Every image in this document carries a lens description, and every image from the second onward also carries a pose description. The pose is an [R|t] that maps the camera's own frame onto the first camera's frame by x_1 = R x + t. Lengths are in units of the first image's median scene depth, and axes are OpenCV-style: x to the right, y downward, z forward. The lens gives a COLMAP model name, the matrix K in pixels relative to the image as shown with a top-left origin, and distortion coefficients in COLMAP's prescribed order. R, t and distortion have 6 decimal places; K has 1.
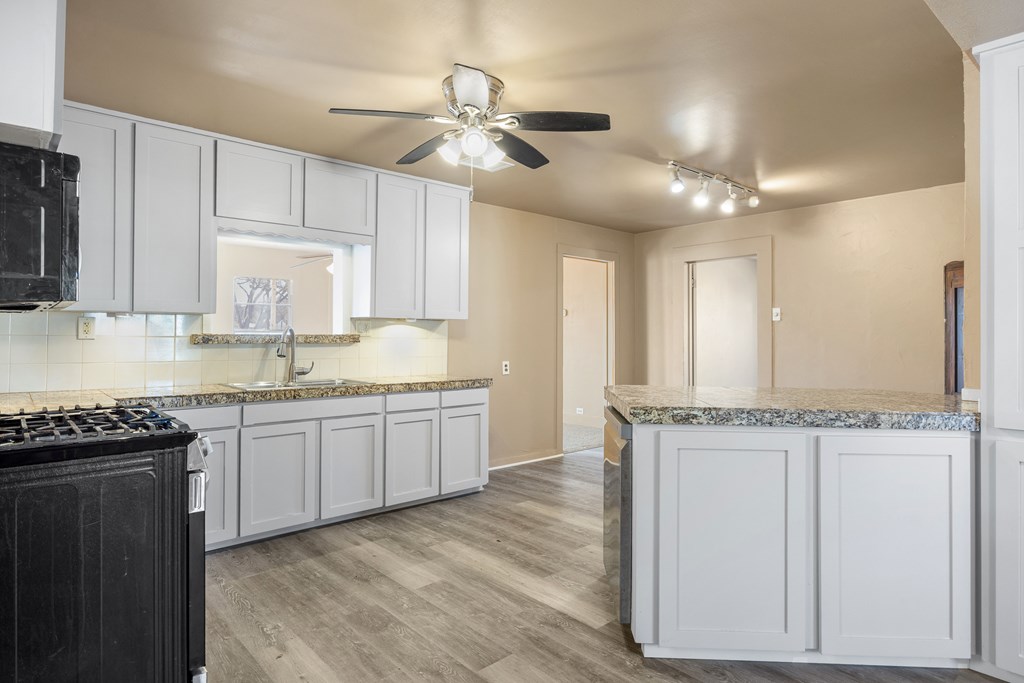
lens RADIAL K [[584.2, 0, 513.1], [0, 584.2, 336.4], [0, 0, 1]] dist [-0.001307, -0.000174]
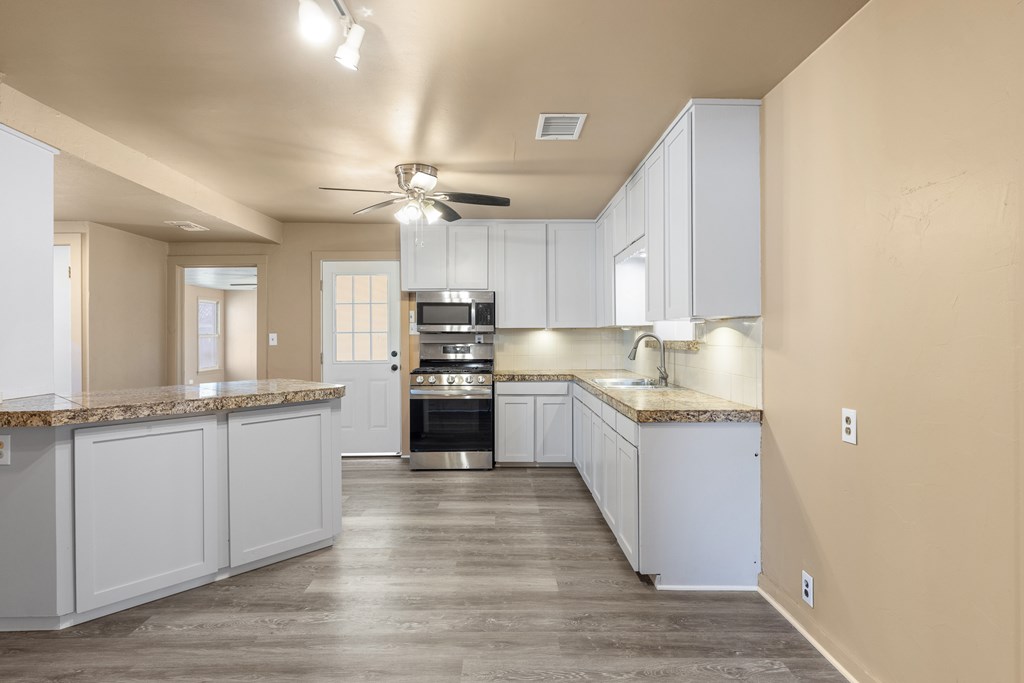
lens RADIAL K [[549.9, 0, 512.9], [0, 549.9, 342.5], [0, 0, 1]] dist [-0.001051, -0.000029]
pose [[-0.656741, 0.007445, -0.754079, 0.615980], [0.002298, 0.999966, 0.007872, -0.008260], [0.754113, 0.003437, -0.656736, 1.590529]]
